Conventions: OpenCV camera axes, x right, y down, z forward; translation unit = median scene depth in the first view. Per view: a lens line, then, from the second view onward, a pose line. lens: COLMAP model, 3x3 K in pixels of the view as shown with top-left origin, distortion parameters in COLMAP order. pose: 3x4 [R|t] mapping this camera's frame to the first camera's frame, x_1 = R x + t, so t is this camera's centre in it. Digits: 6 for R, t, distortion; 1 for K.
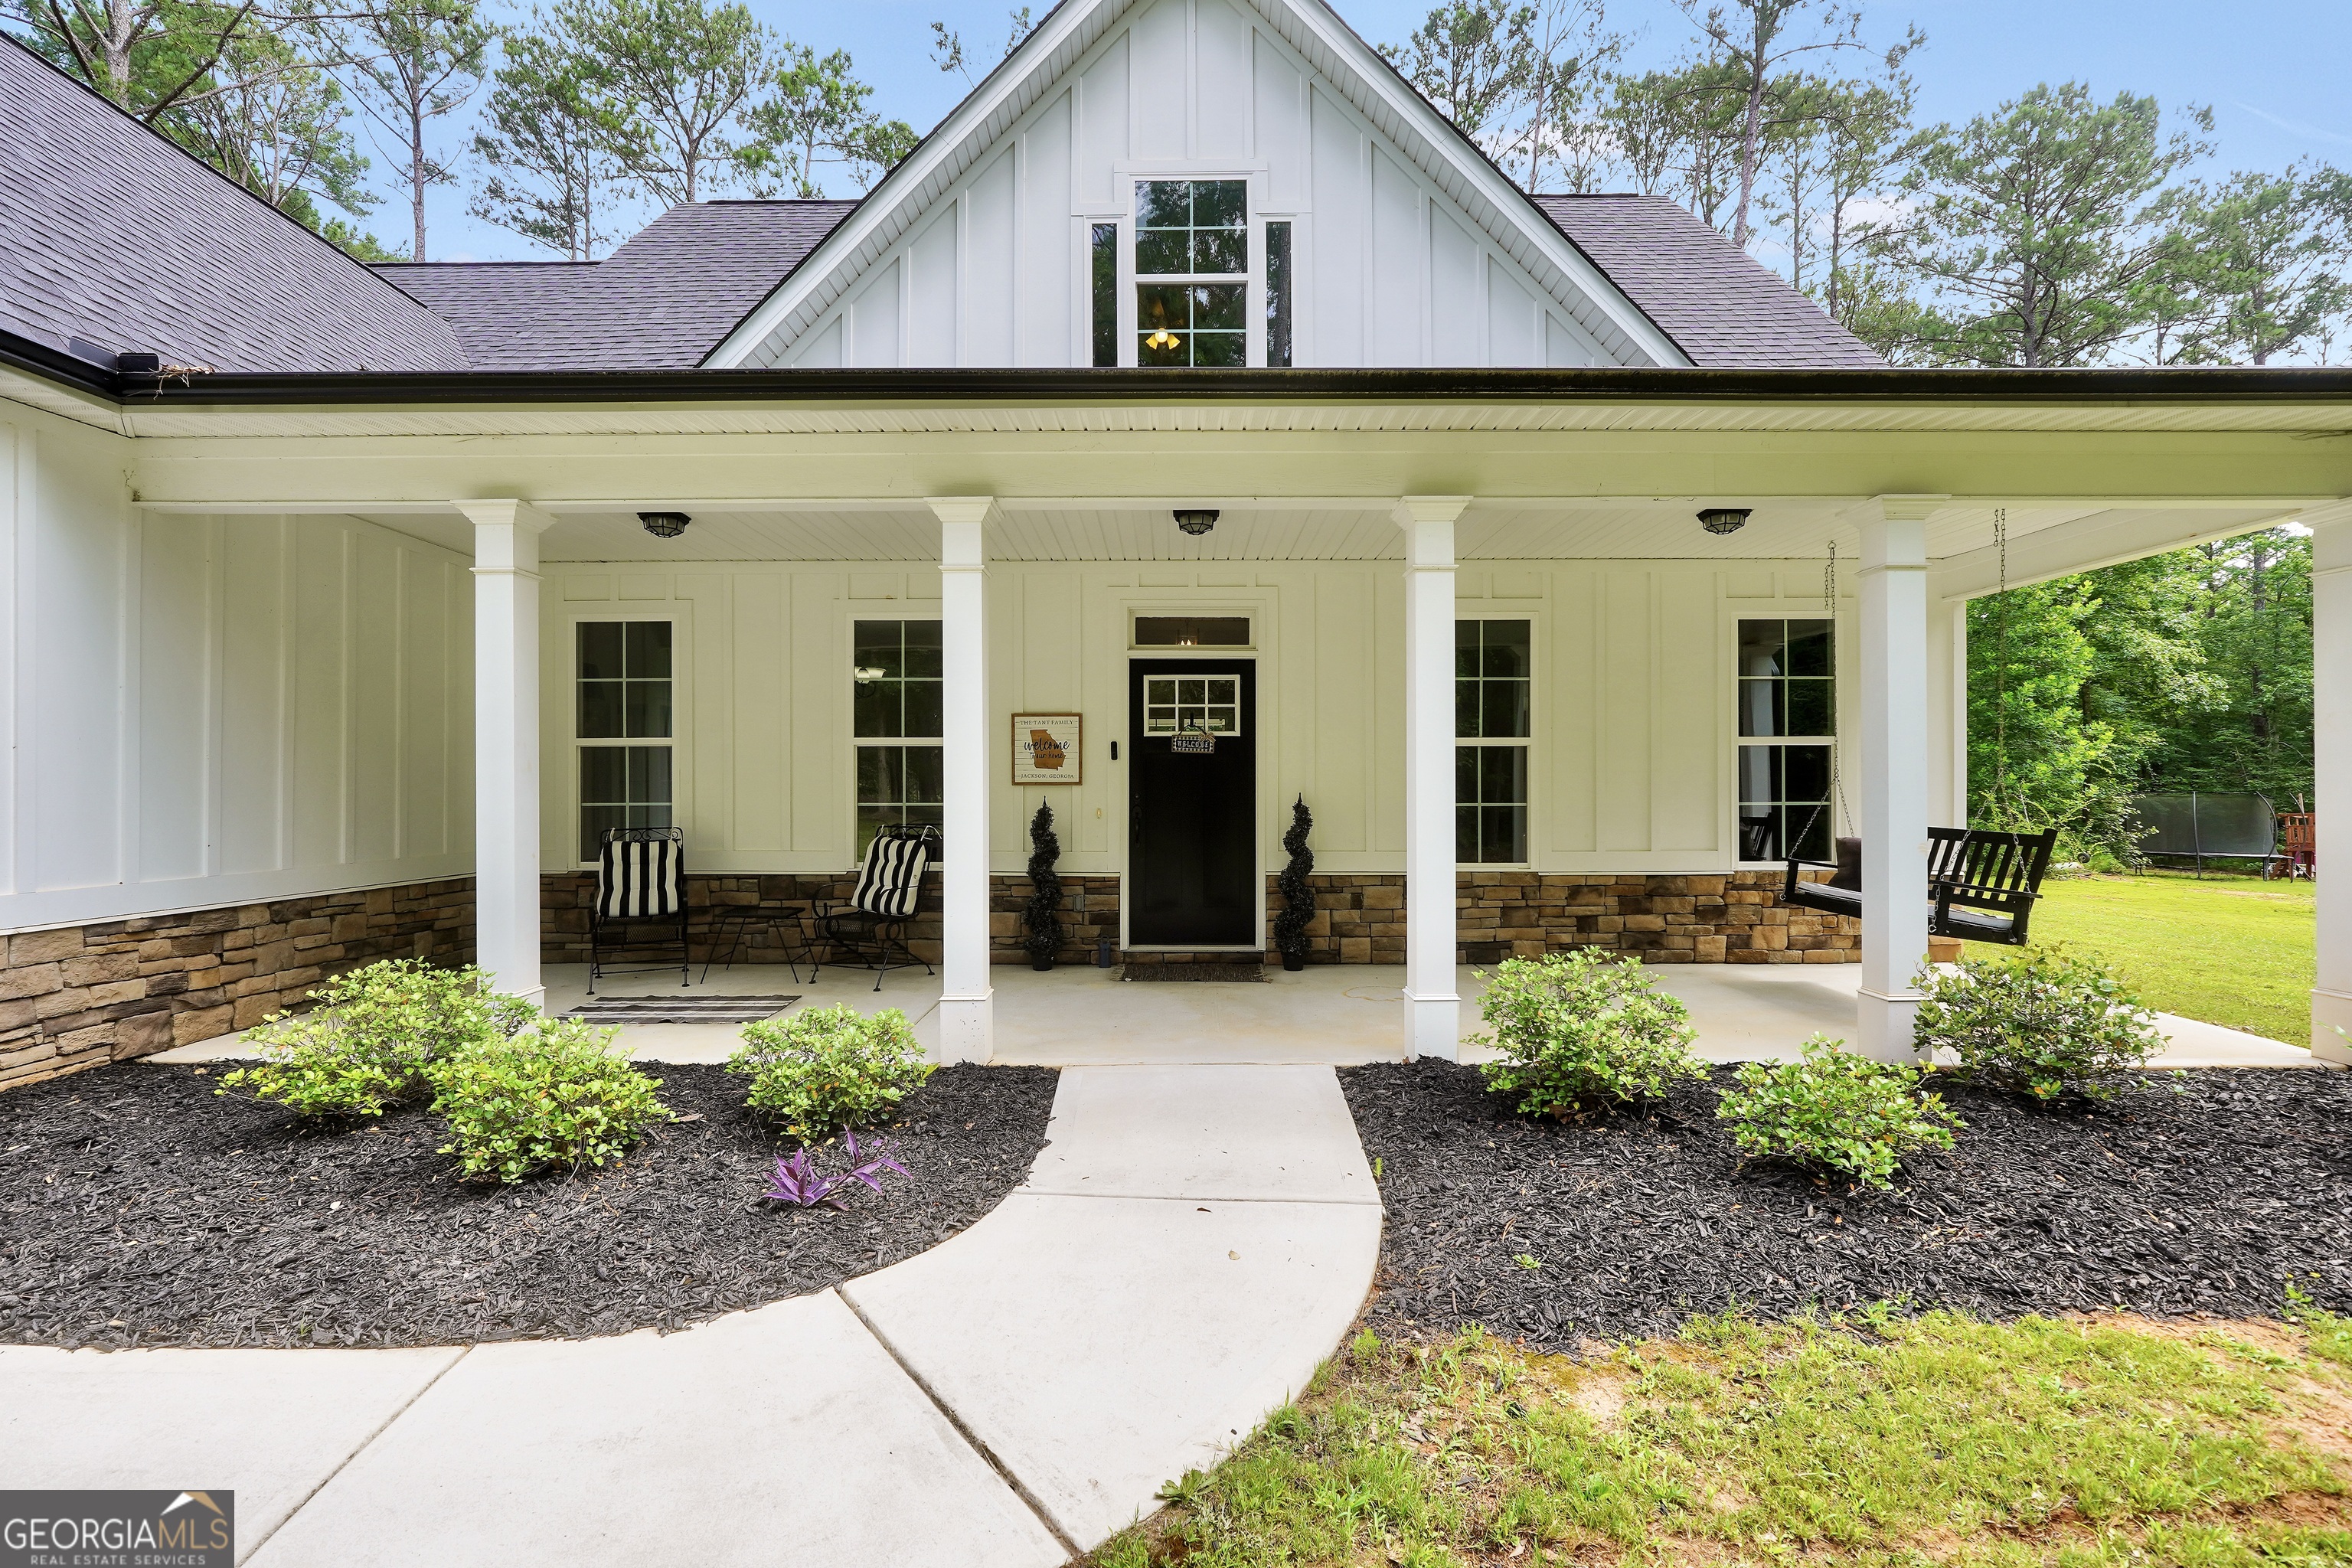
lens RADIAL K [[990.0, 0, 1188.2], [0, 990.0, 791.7], [0, 0, 1]] dist [-0.023033, 0.004058]
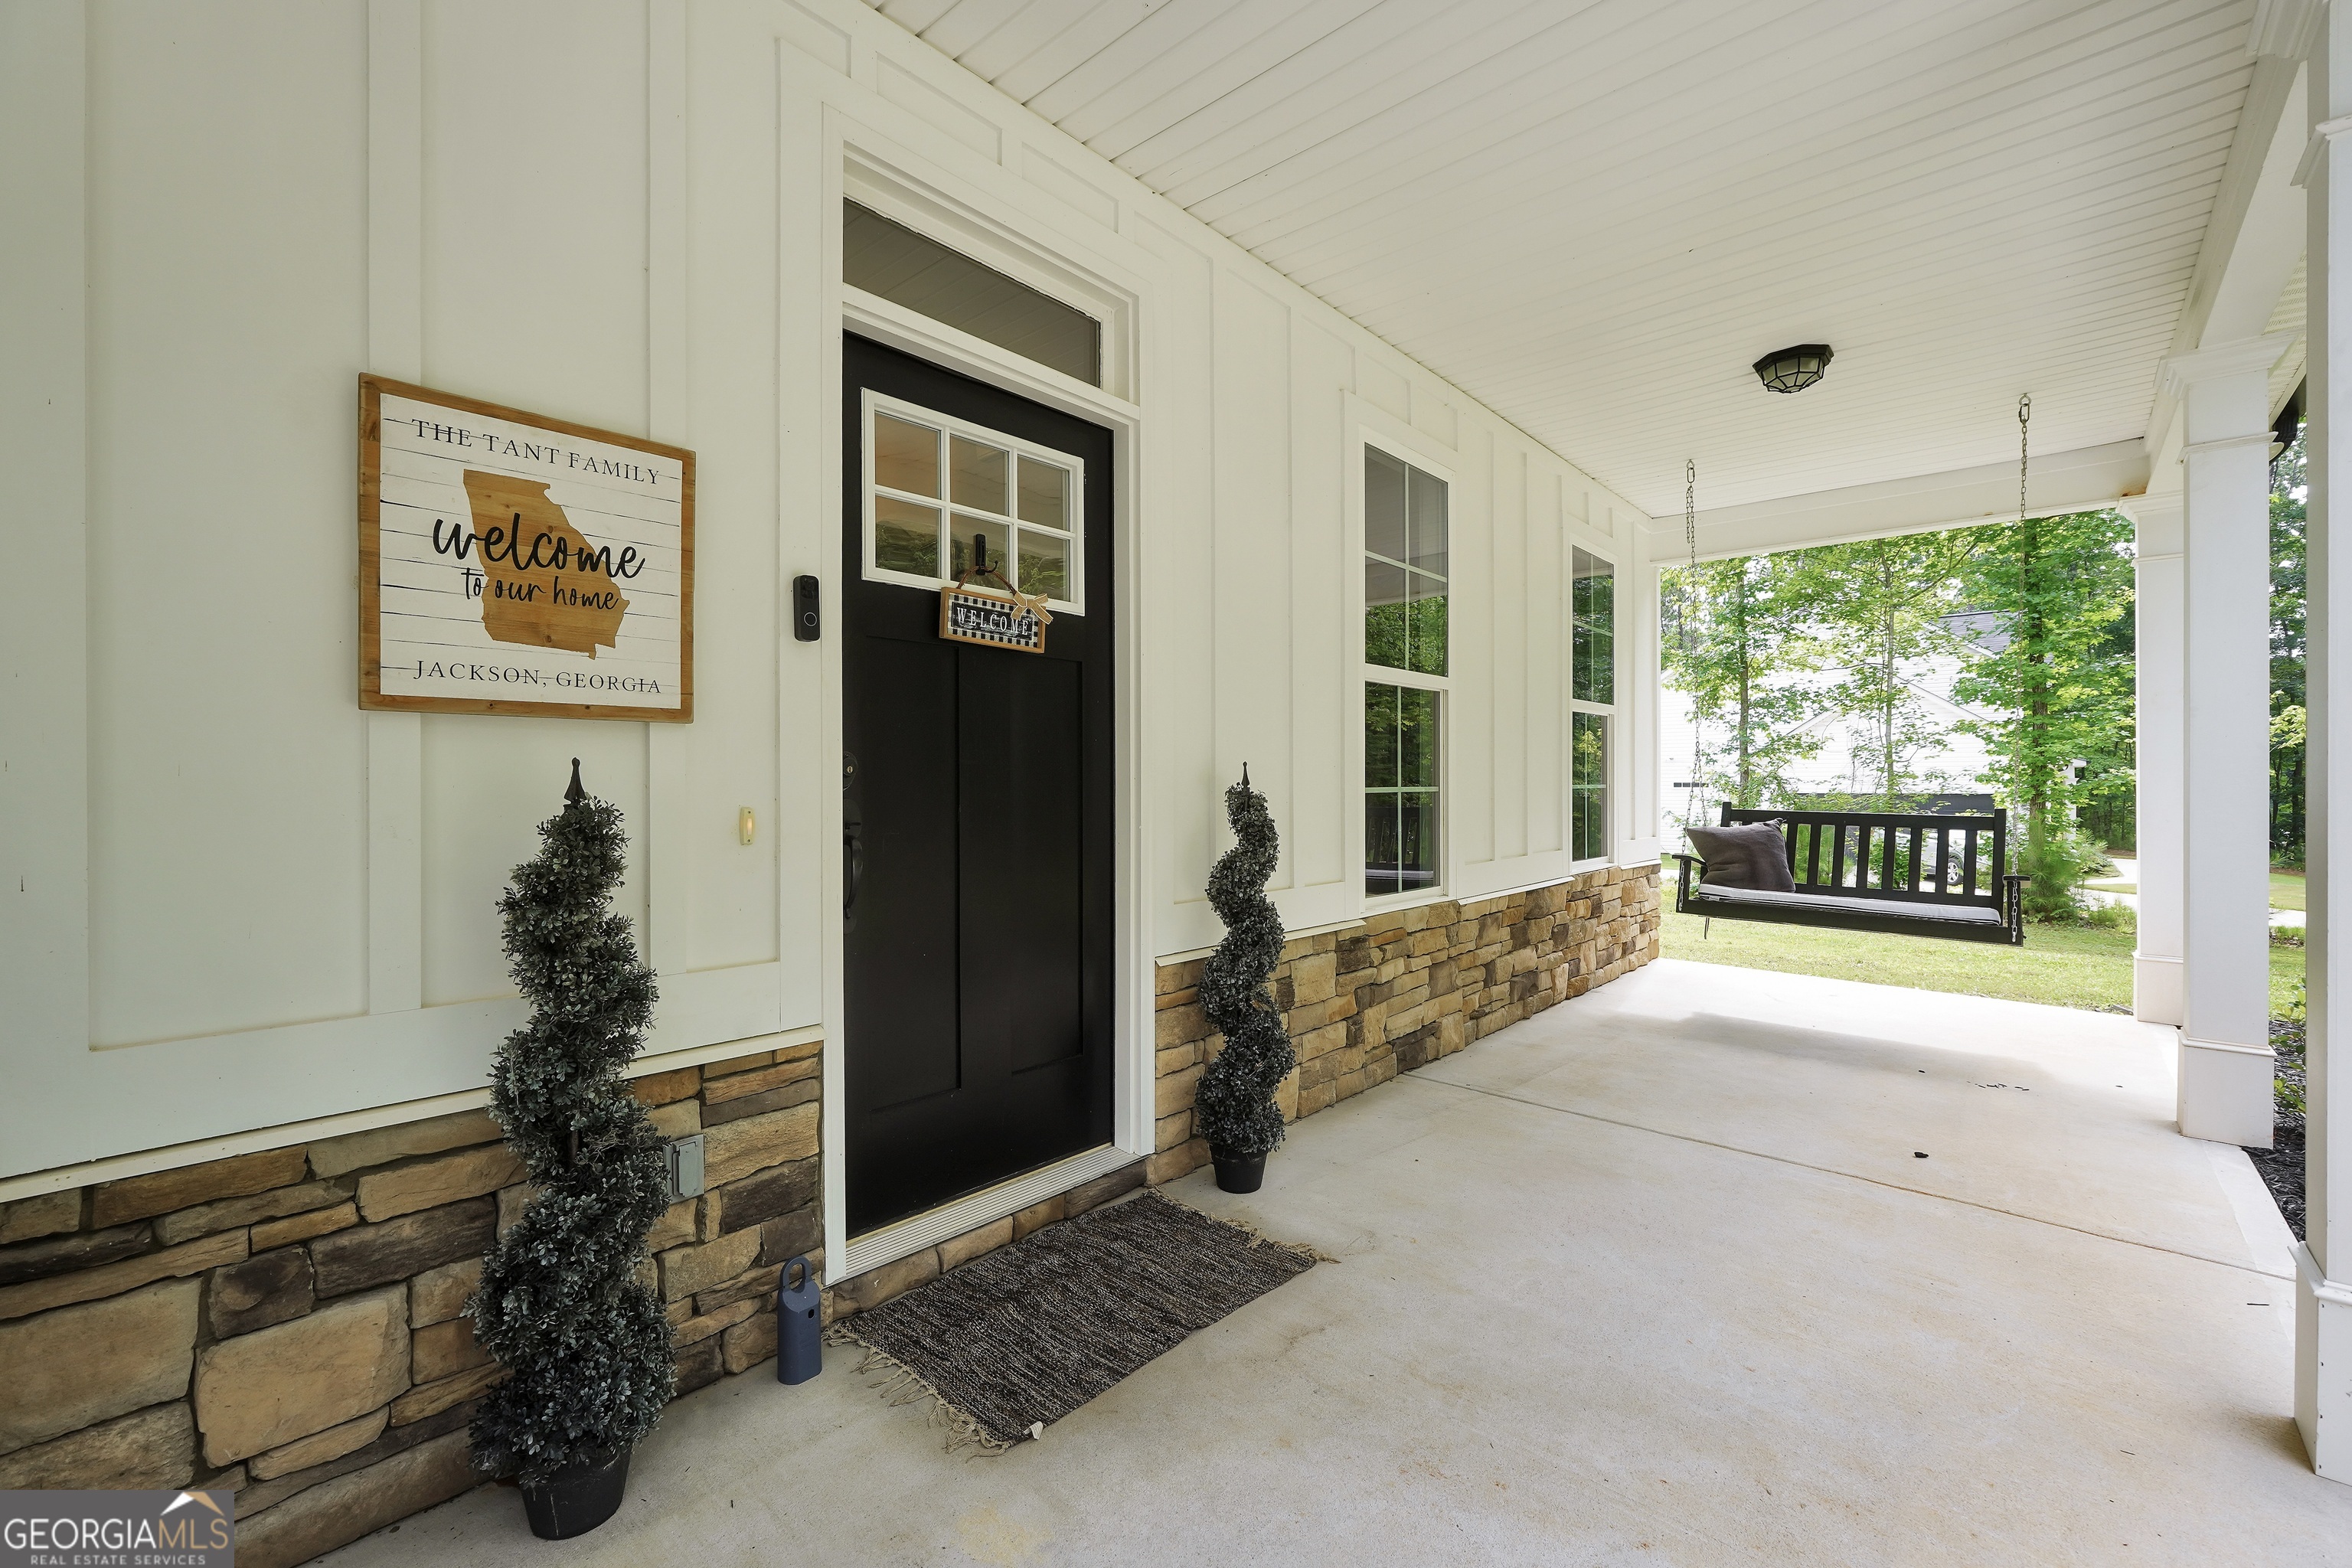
lens RADIAL K [[990.0, 0, 1164.6], [0, 990.0, 786.4], [0, 0, 1]] dist [-0.023033, 0.004058]
pose [[0.670622, -0.002669, 0.741794, -0.215276], [0.003034, 0.999995, 0.000855, 0.010414], [-0.741793, 0.001678, 0.670627, 0.718040]]
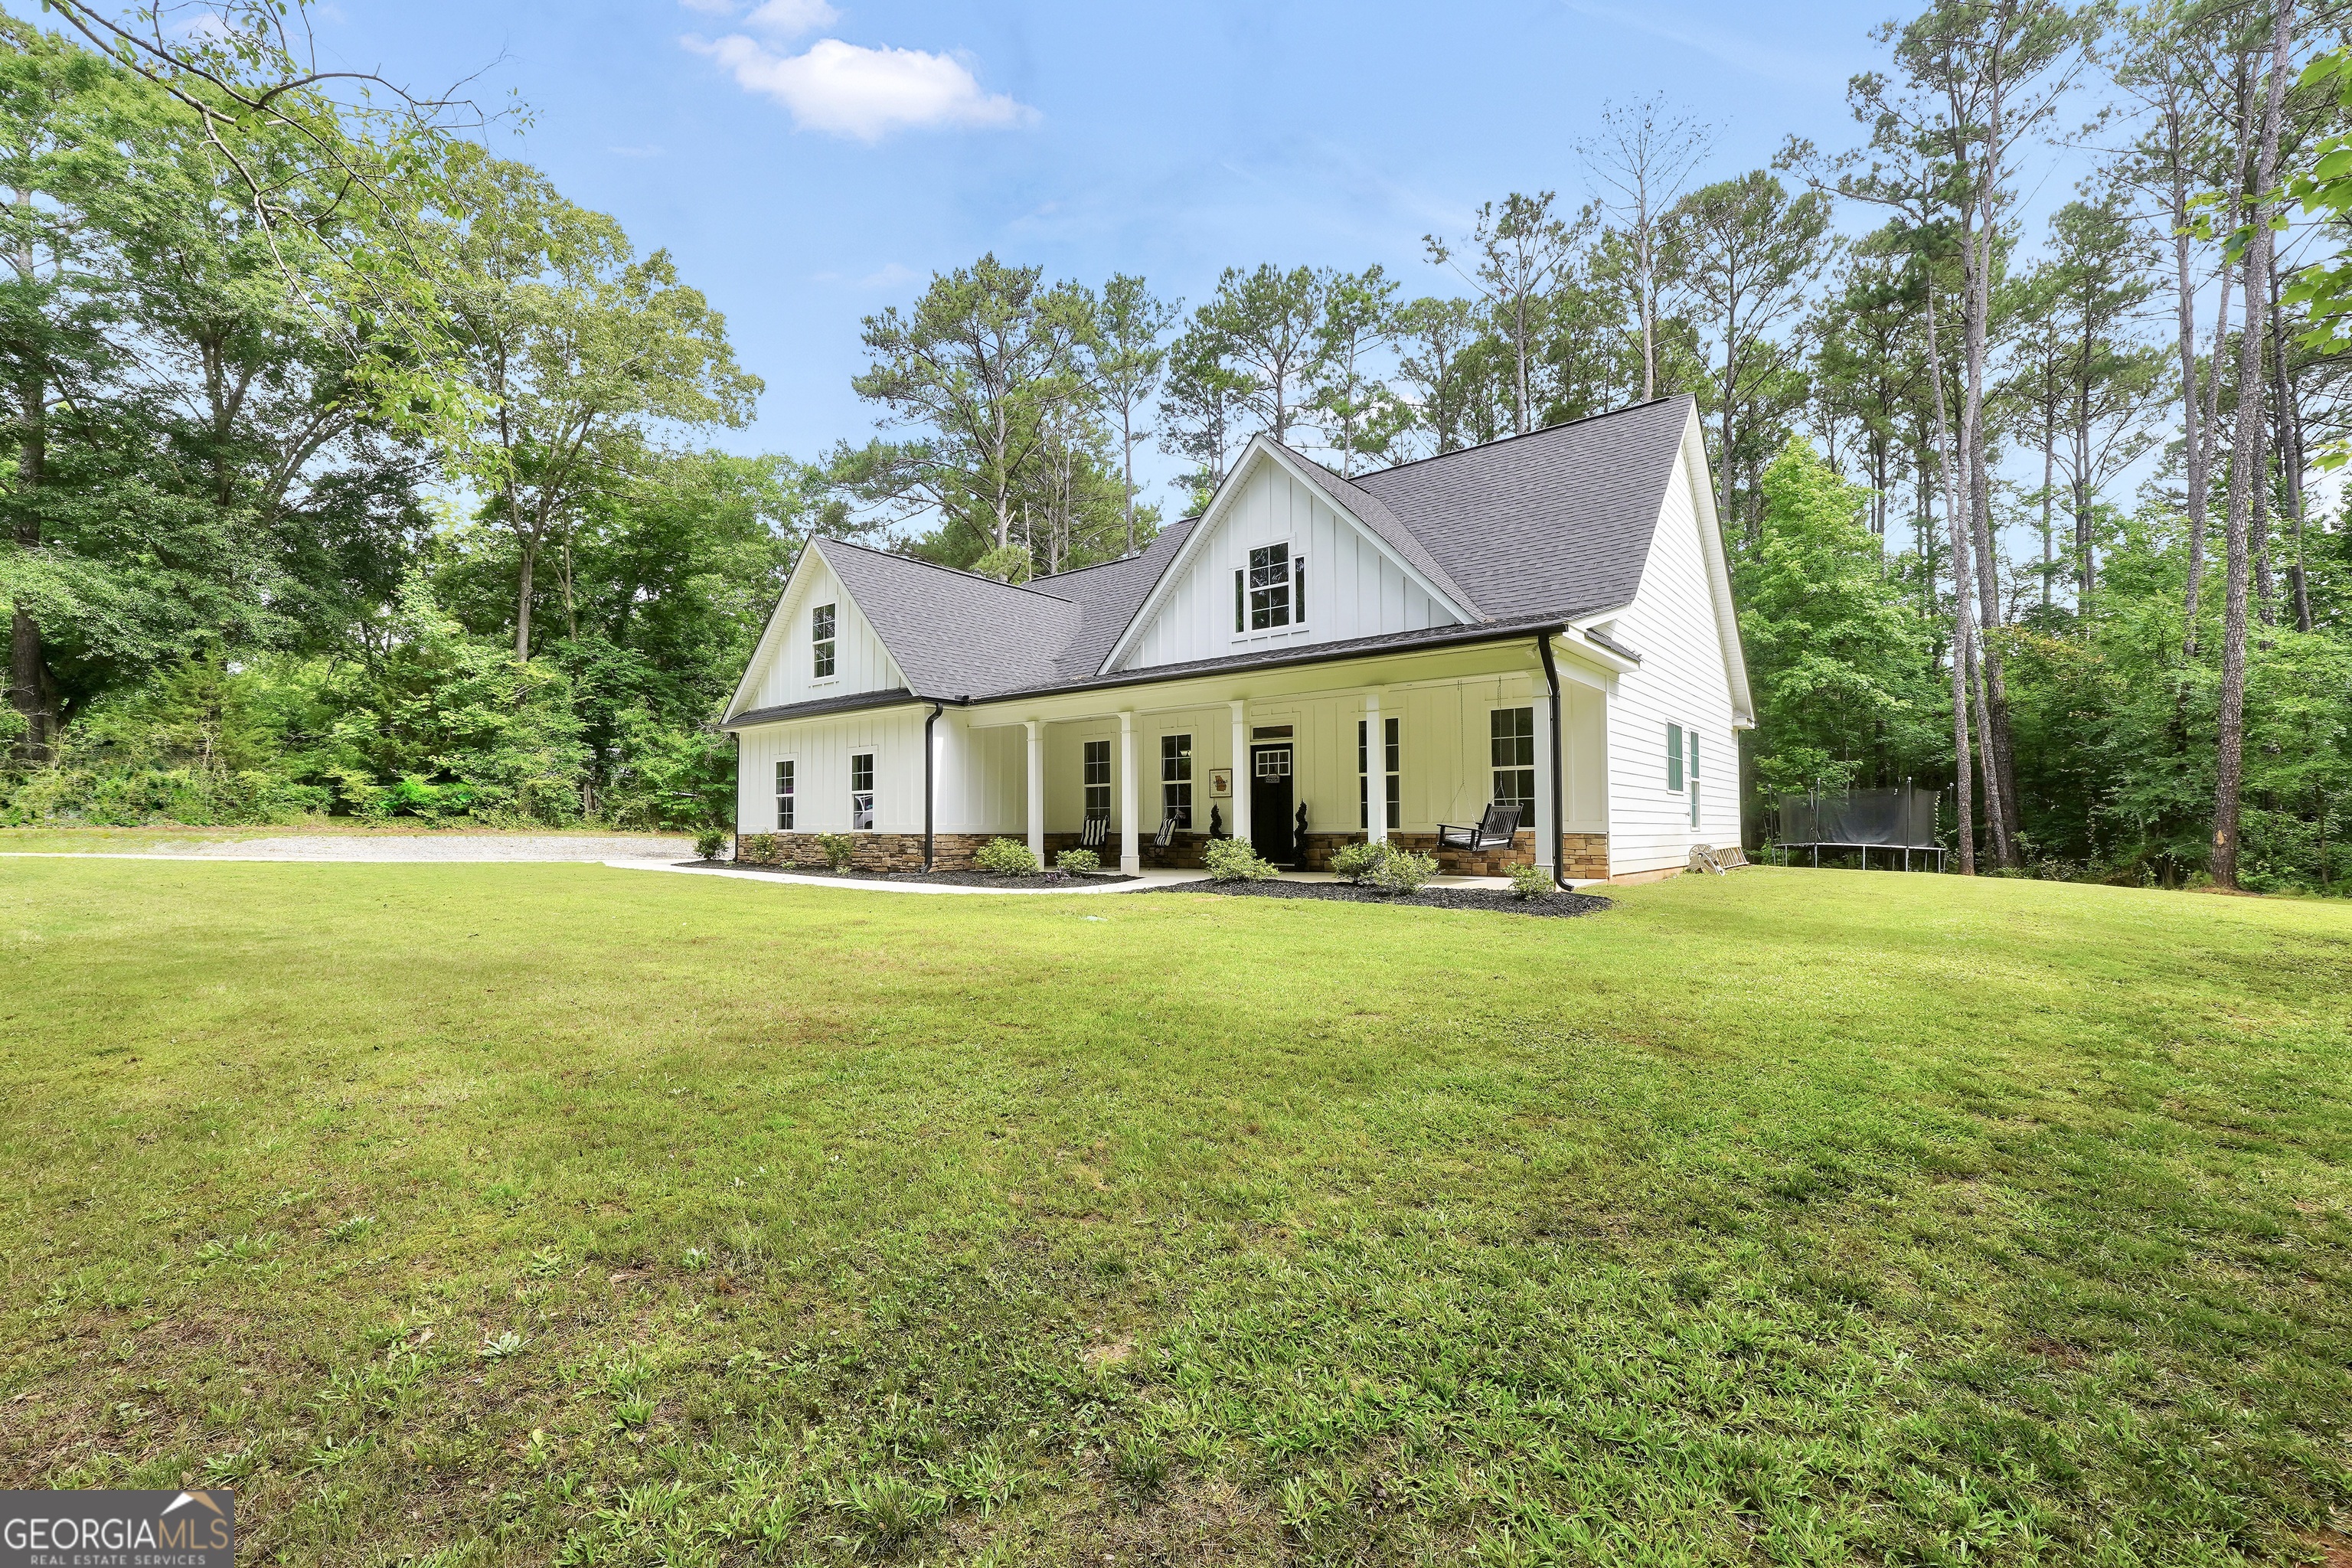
lens RADIAL K [[990.0, 0, 1185.6], [0, 990.0, 791.0], [0, 0, 1]] dist [-0.023033, 0.004058]
pose [[0.781409, -0.024444, -0.623540, 1.335532], [0.002384, 0.999342, -0.036188, 0.067201], [0.624015, 0.026791, 0.780953, -1.004652]]
